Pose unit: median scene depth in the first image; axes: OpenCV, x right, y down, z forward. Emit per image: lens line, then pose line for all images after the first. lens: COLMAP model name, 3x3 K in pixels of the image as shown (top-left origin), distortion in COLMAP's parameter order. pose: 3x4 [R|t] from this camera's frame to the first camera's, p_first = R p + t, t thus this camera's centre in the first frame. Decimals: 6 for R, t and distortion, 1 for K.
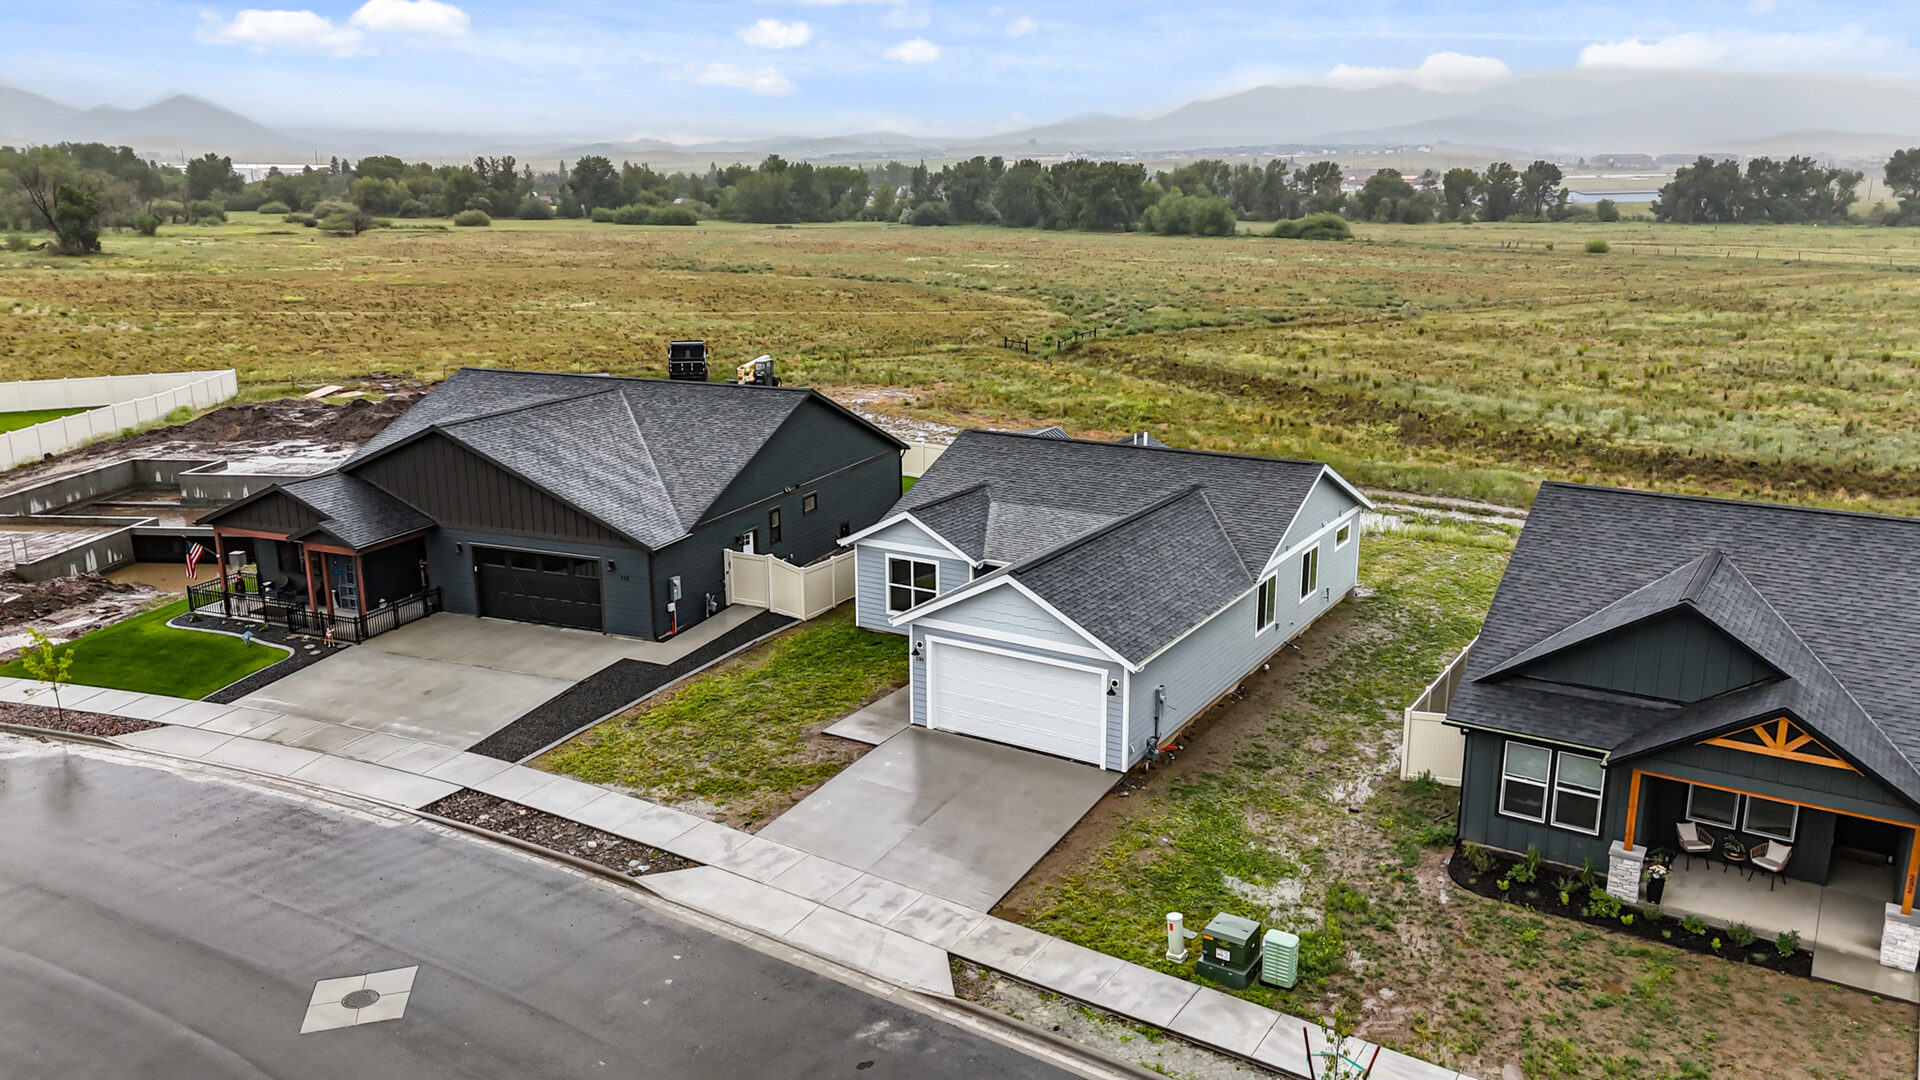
lens RADIAL K [[1392.6, 0, 960.0], [0, 1392.6, 540.0], [0, 0, 1]] dist [0.083753, -0.082294]
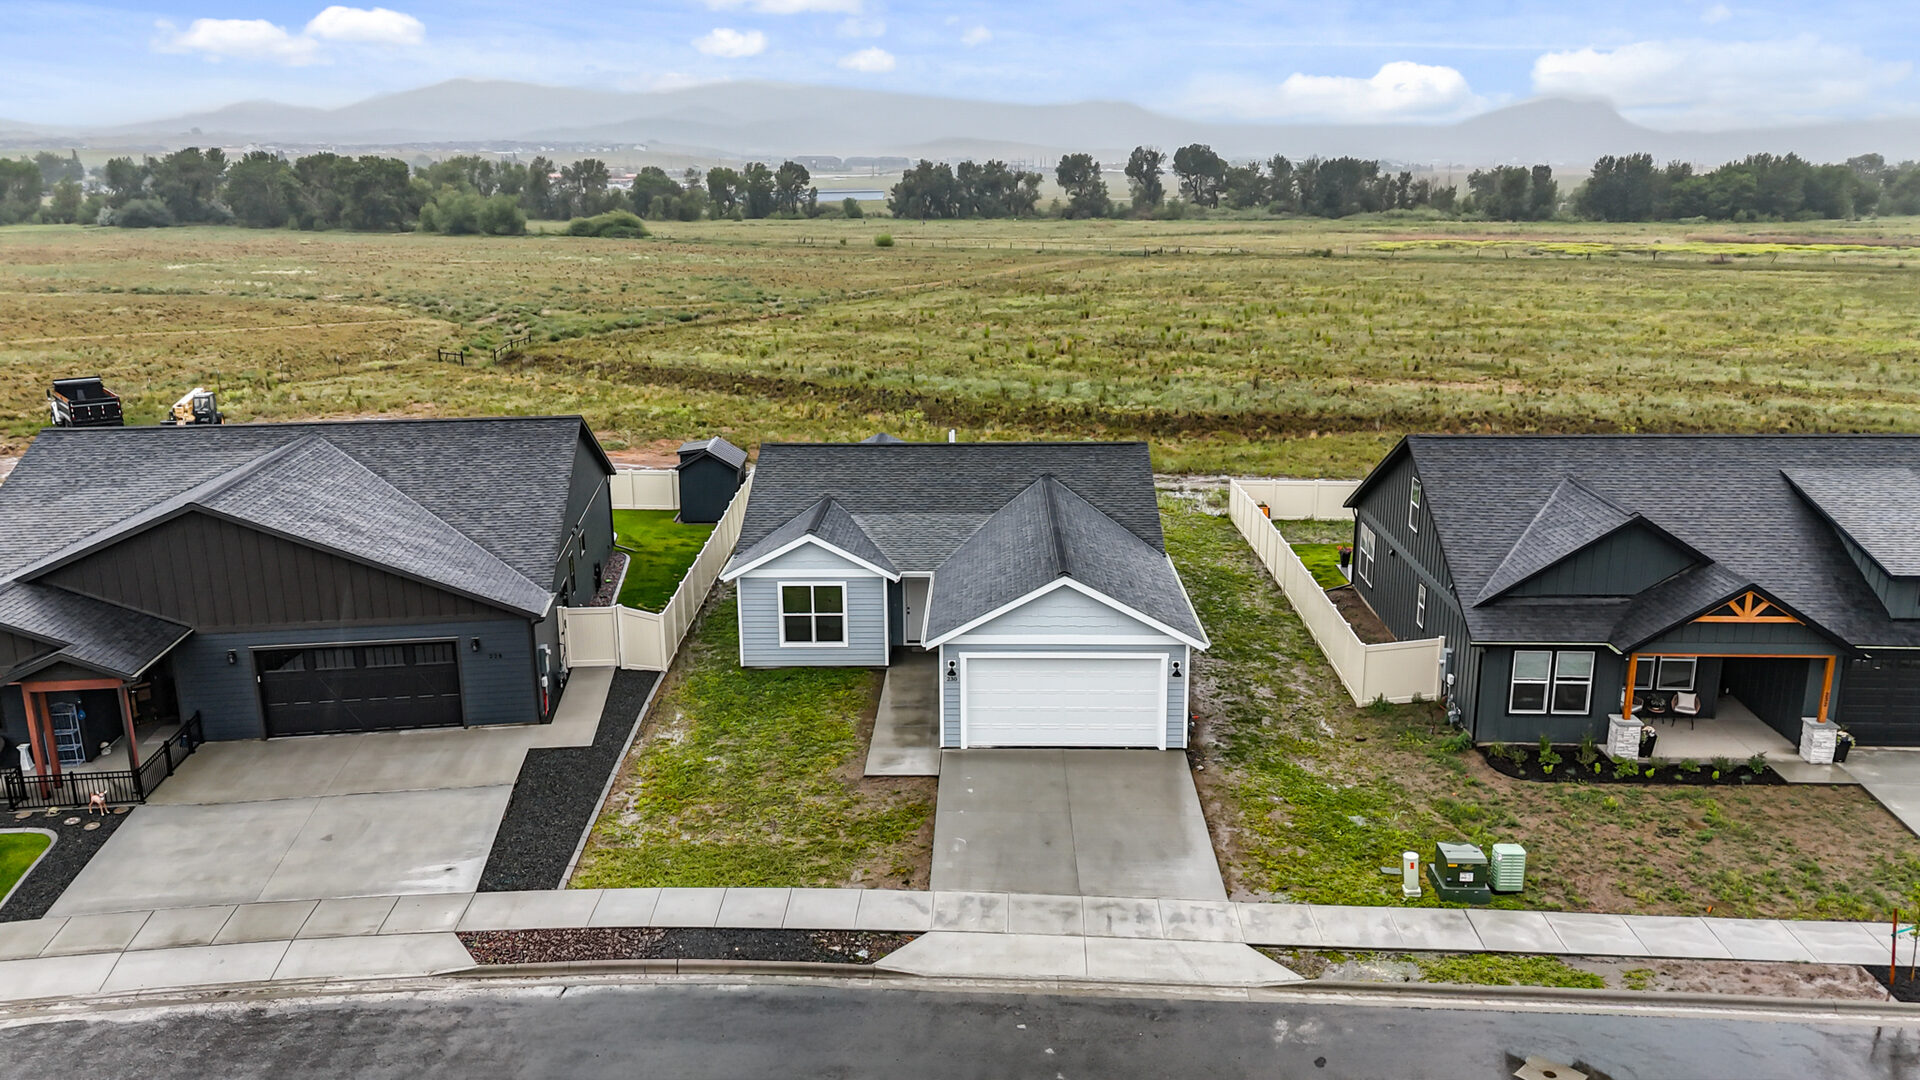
lens RADIAL K [[1392.6, 0, 960.0], [0, 1392.6, 540.0], [0, 0, 1]] dist [0.083753, -0.082294]
pose [[0.866067, -0.129145, 0.482960, -0.379135], [0.128372, 0.991114, 0.034824, -0.033885], [-0.483166, 0.031839, 0.874950, 0.120000]]
